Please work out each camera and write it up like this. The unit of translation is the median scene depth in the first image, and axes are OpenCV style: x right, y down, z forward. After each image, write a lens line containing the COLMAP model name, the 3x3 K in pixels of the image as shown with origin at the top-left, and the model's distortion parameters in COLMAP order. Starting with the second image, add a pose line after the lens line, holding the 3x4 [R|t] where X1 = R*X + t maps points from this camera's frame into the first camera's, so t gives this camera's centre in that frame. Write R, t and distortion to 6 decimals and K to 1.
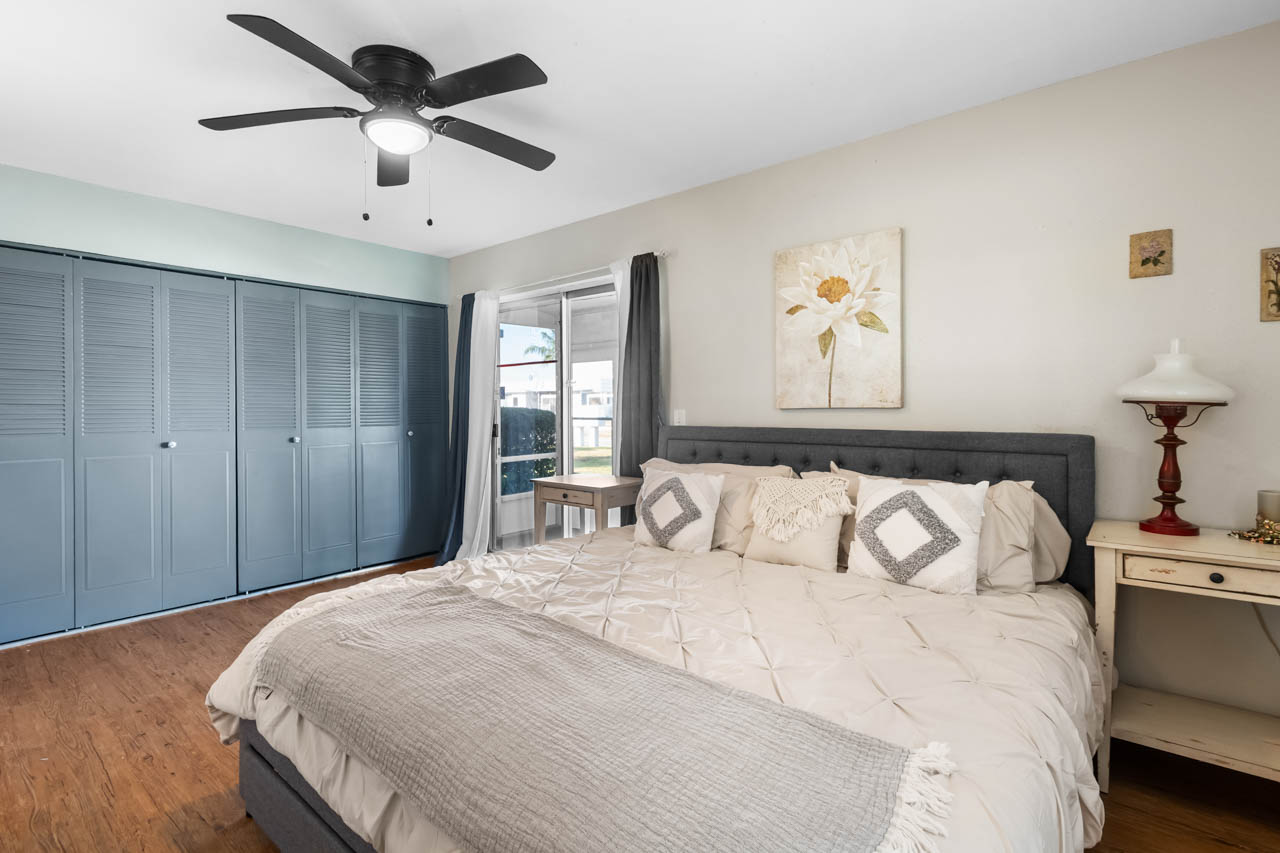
lens RADIAL K [[605.7, 0, 630.4], [0, 605.7, 409.1], [0, 0, 1]] dist [0.010457, -0.004623]
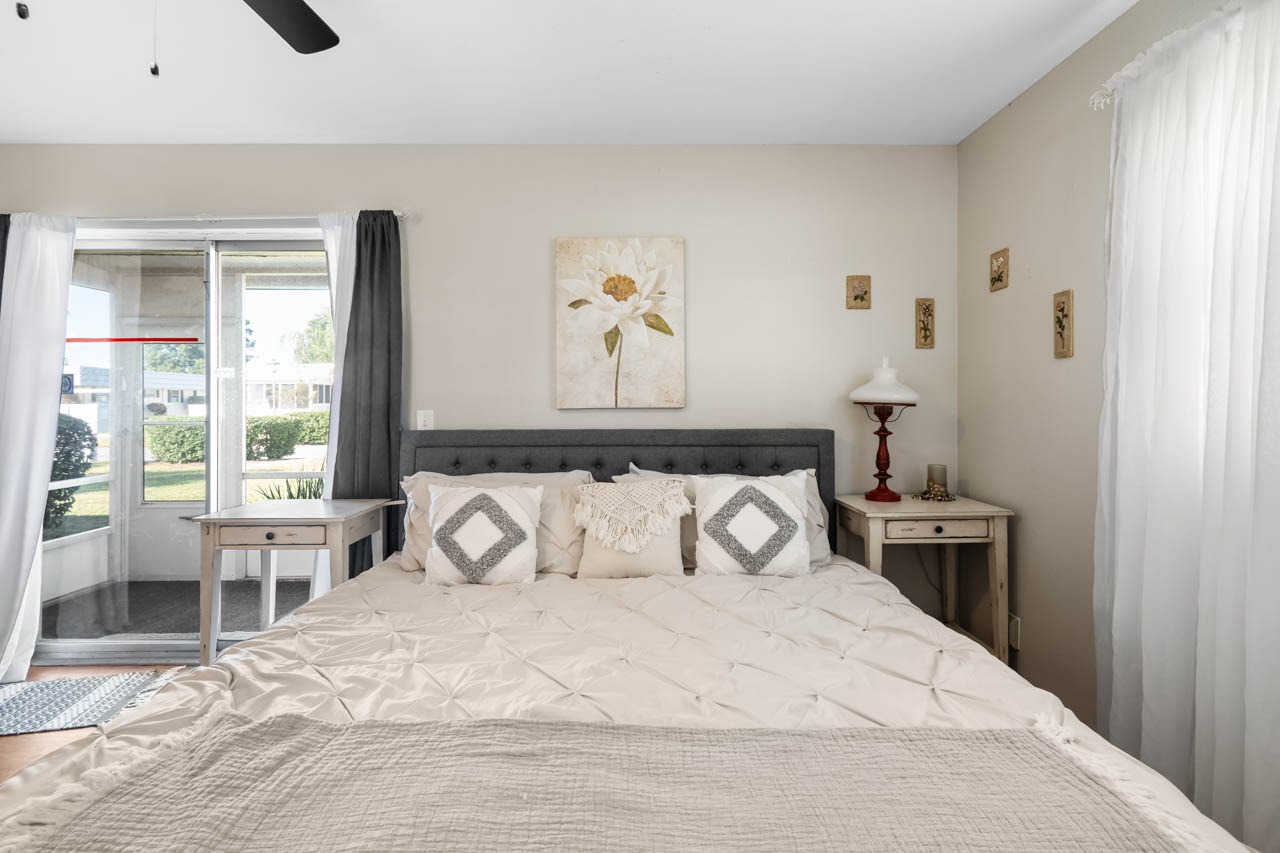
lens RADIAL K [[605.7, 0, 609.3], [0, 605.7, 403.1], [0, 0, 1]] dist [0.010457, -0.004623]
pose [[0.756336, 0.002157, 0.654180, -0.374377], [0.002038, 0.999982, -0.005653, -0.004836], [-0.654180, 0.005609, 0.756318, 0.311616]]
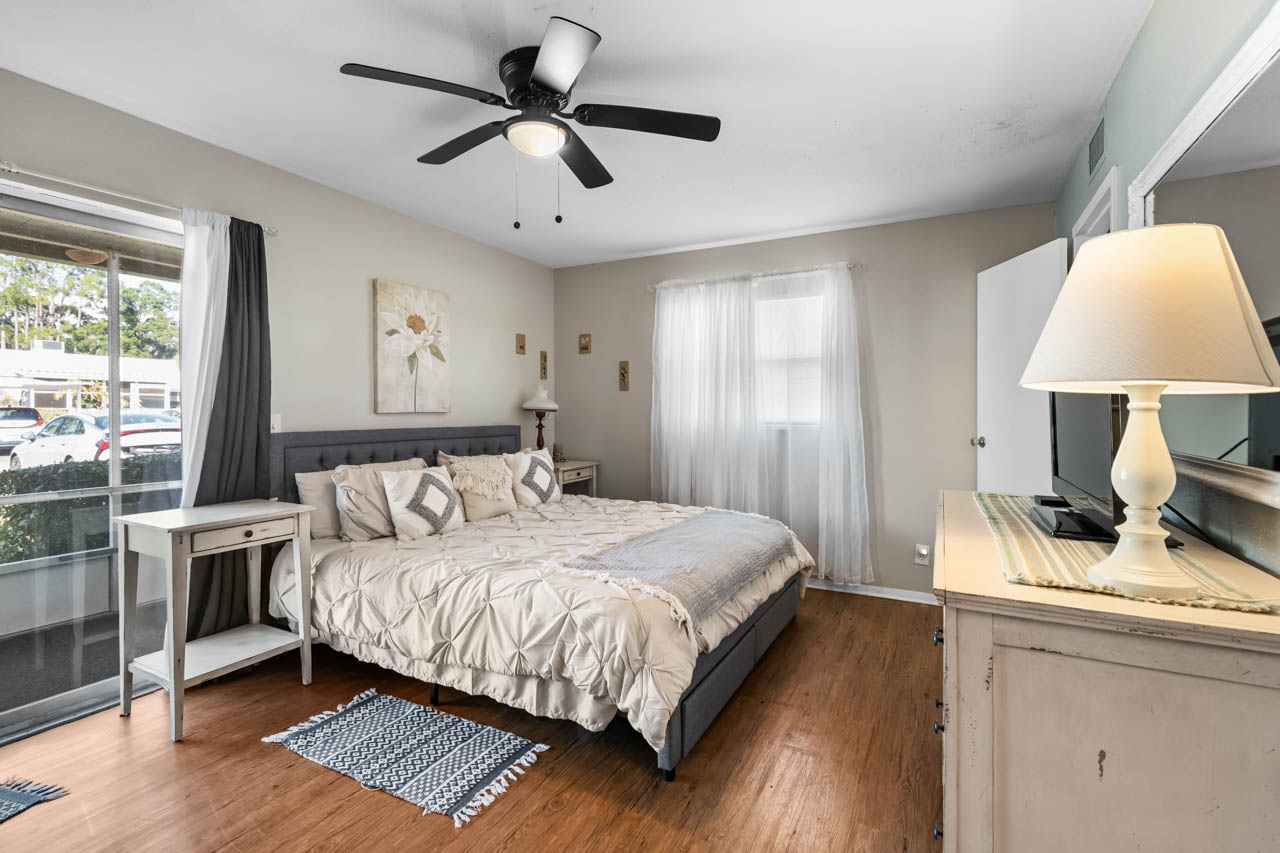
lens RADIAL K [[605.7, 0, 608.8], [0, 605.7, 423.9], [0, 0, 1]] dist [0.010457, -0.004623]
pose [[-0.195065, -0.022262, 0.980538, -1.244179], [-0.002575, 0.999751, 0.022186, -0.008777], [-0.980787, 0.001803, -0.195074, 0.983048]]
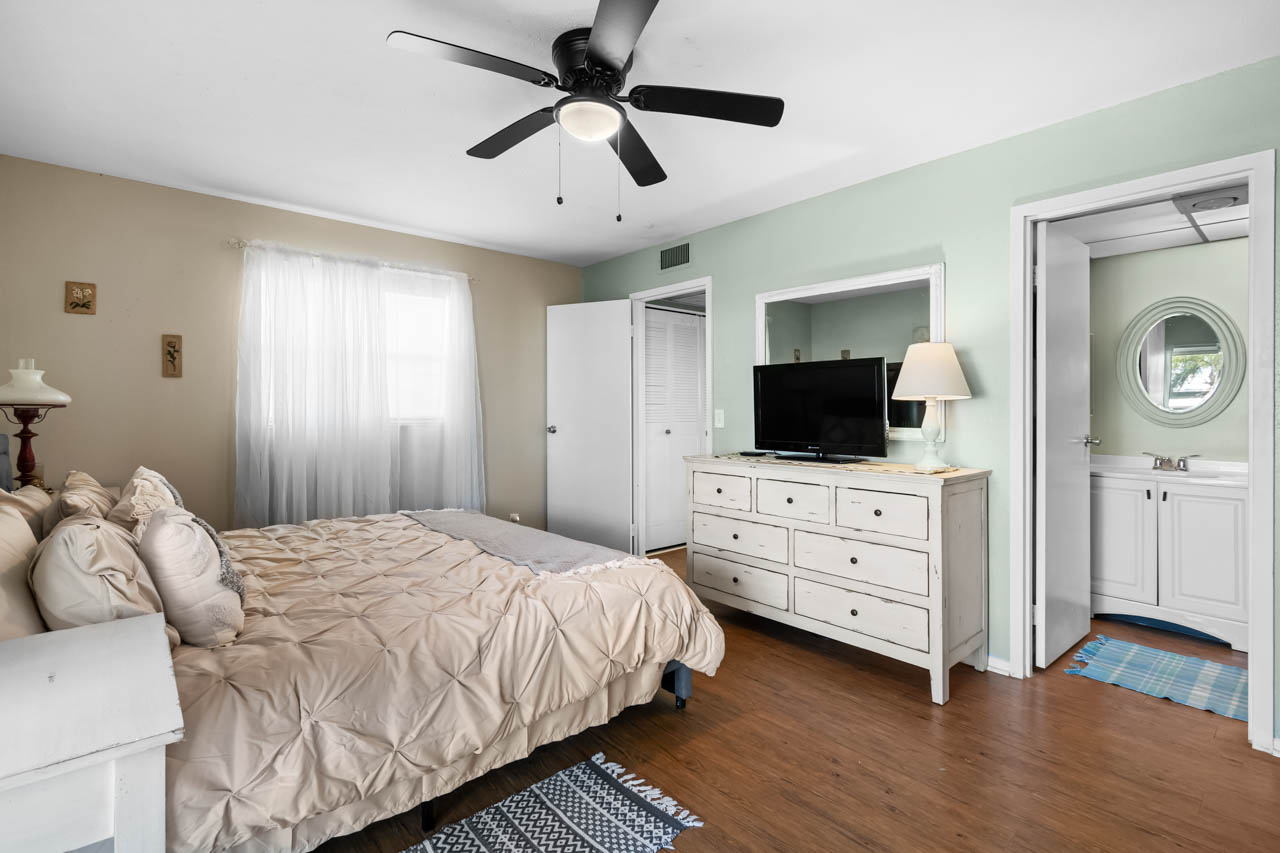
lens RADIAL K [[605.7, 0, 622.4], [0, 605.7, 406.5], [0, 0, 1]] dist [0.010457, -0.004623]
pose [[-0.989585, -0.001373, 0.143942, -0.507895], [-0.001783, 0.999995, -0.002719, -0.006037], [-0.143938, -0.002947, -0.989582, 1.759626]]
